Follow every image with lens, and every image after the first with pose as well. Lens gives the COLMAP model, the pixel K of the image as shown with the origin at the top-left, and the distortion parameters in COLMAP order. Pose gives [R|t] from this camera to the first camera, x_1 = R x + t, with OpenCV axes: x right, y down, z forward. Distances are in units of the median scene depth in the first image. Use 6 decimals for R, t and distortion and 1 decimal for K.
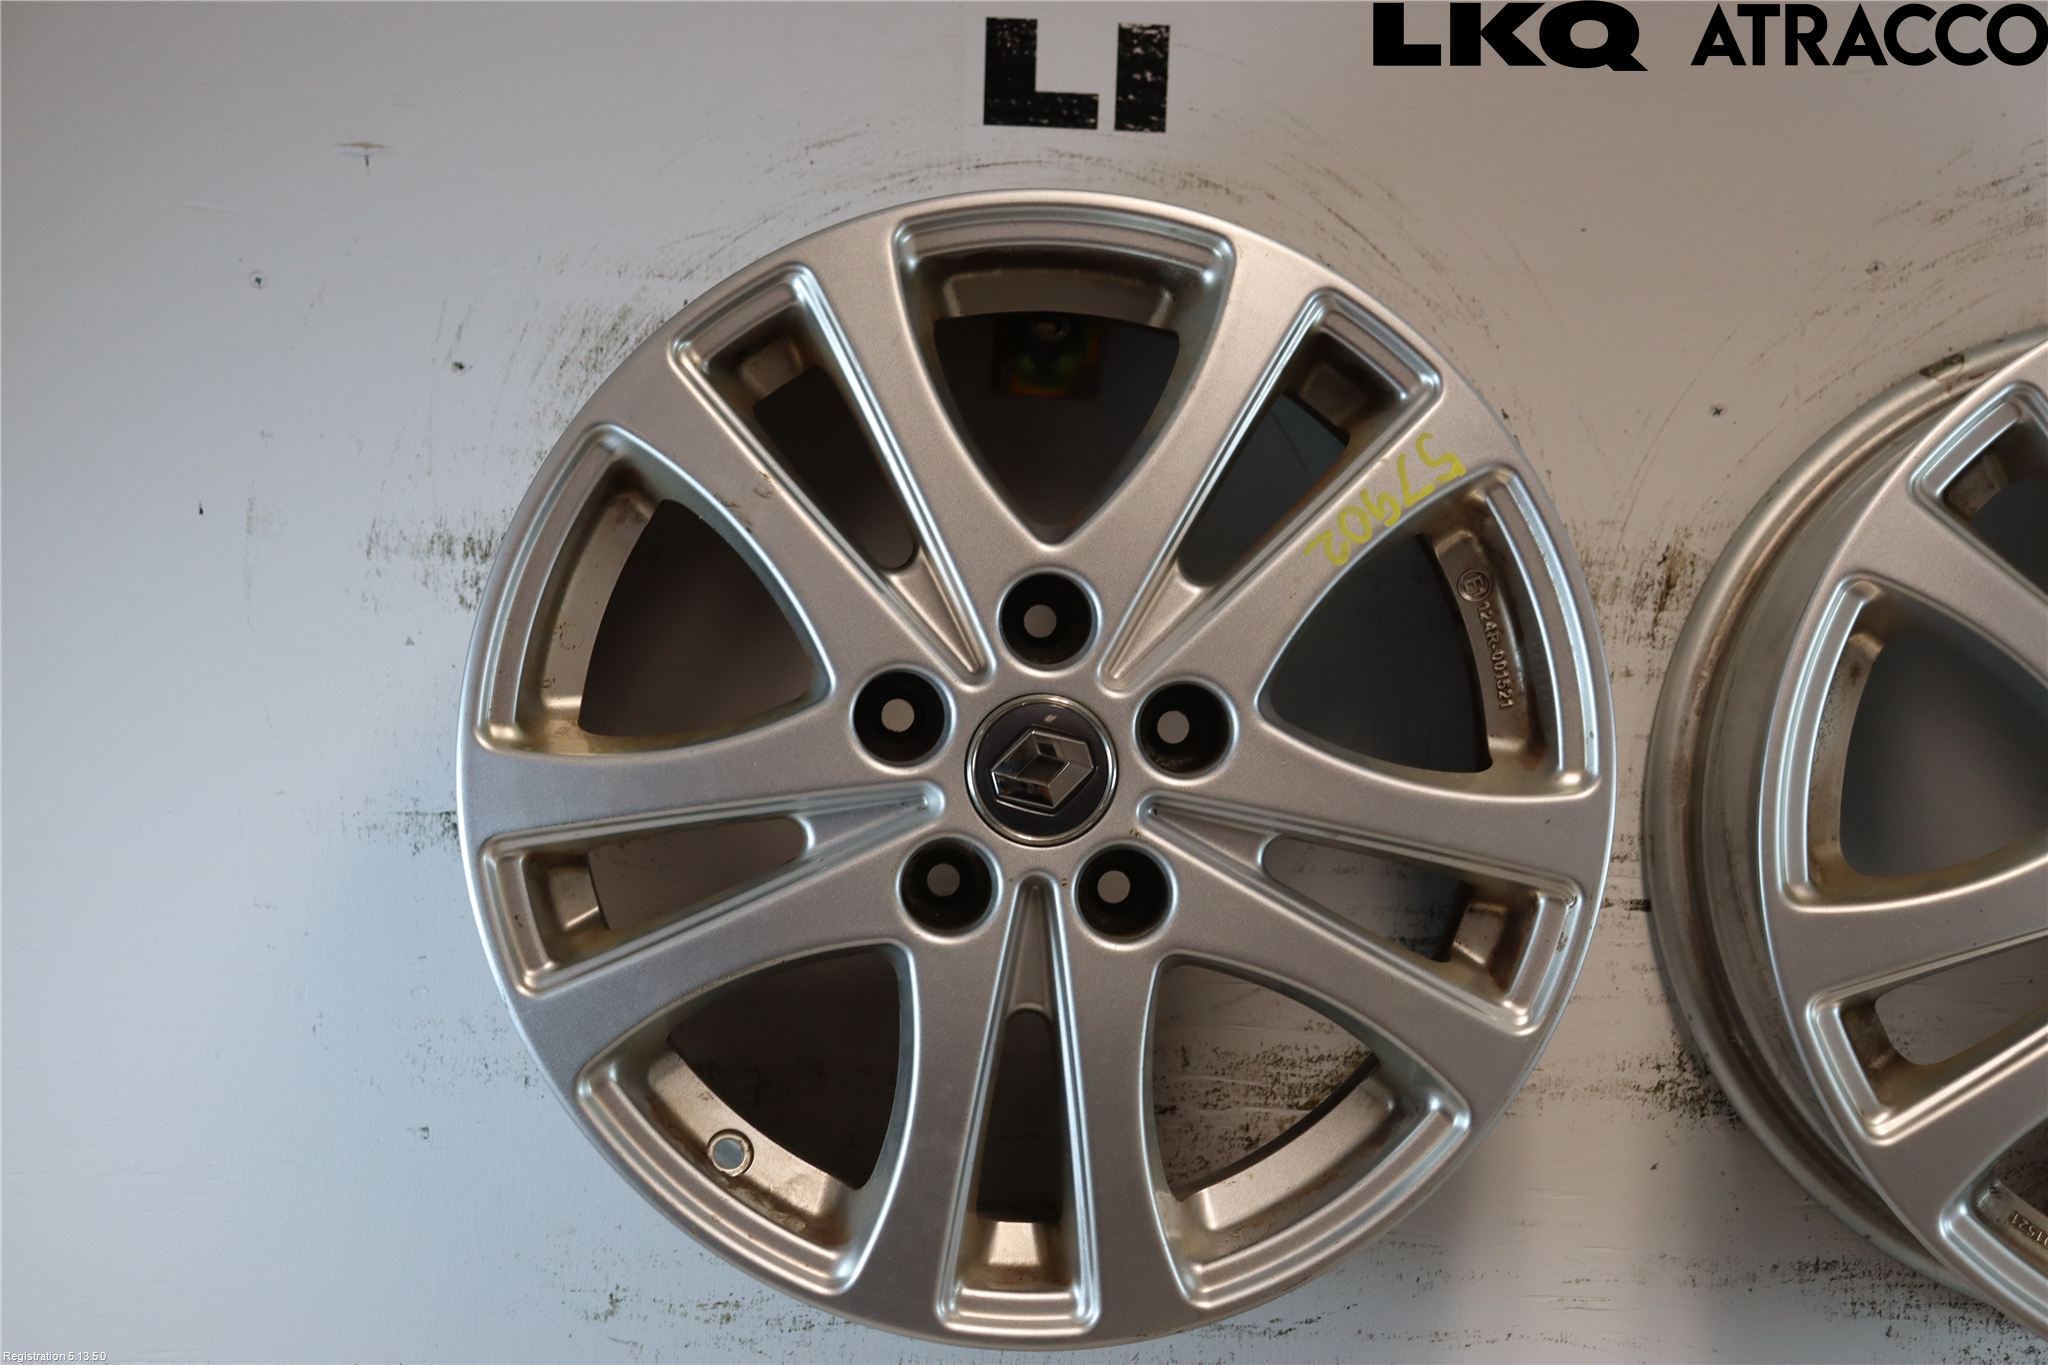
lens RADIAL K [[3511.9, 0, 1023.0], [0, 3511.9, 704.1], [0, 0, 1]] dist [0.099943, 0.723481]
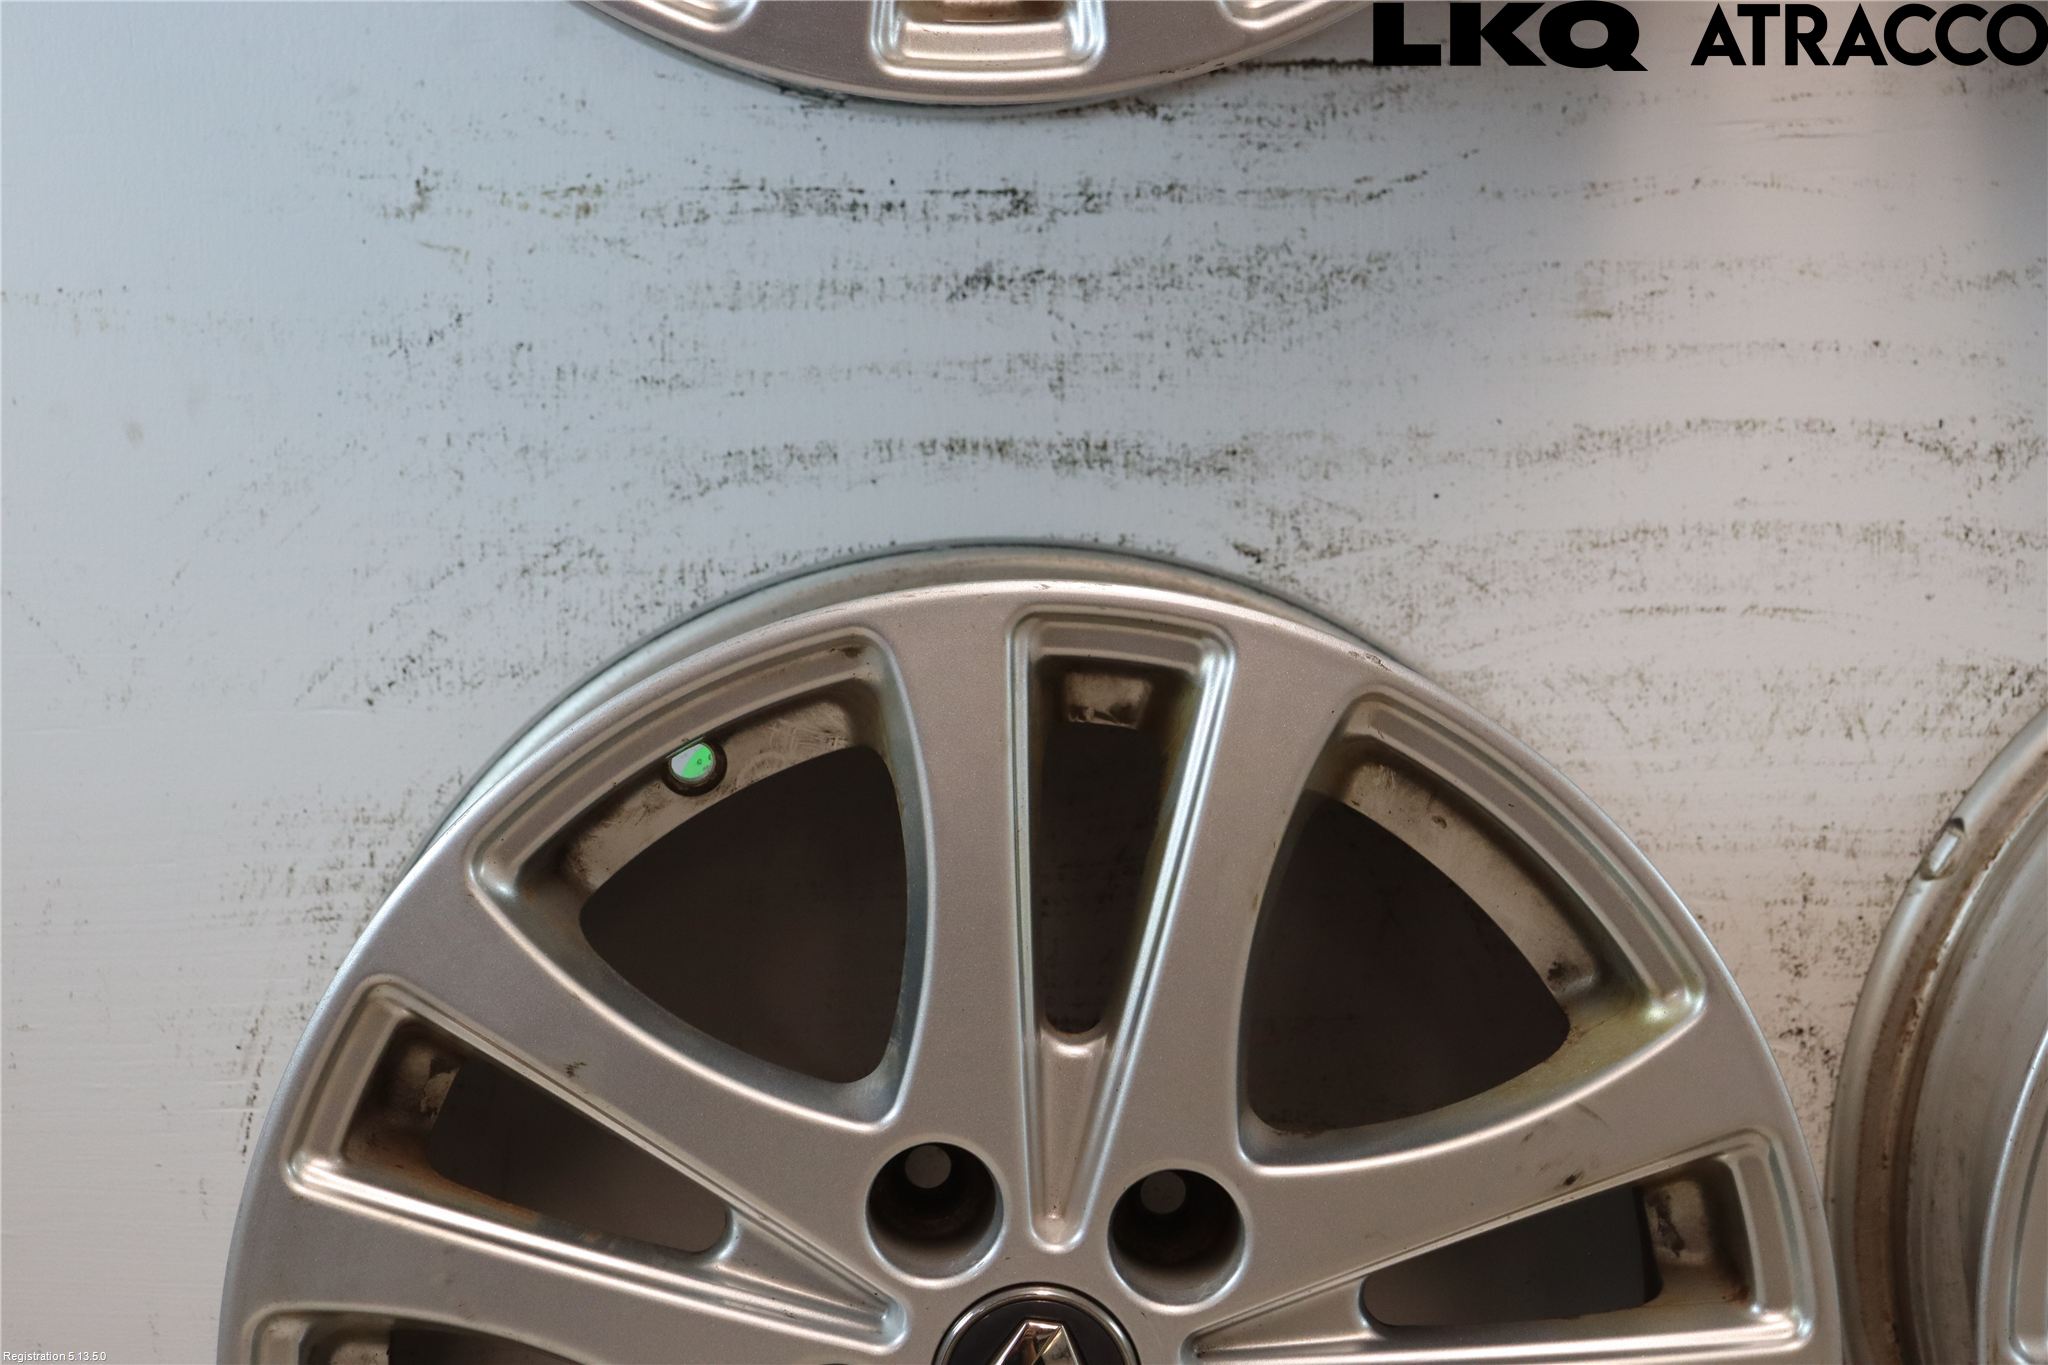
lens RADIAL K [[4870.2, 0, 1016.2], [0, 4870.2, 690.5], [0, 0, 1]] dist [0.362172, 0.847071]
pose [[0.998631, -0.051976, -0.005907, 0.002900], [0.052303, 0.994107, 0.094949, 0.179636], [0.000938, -0.095128, 0.995465, 0.015555]]
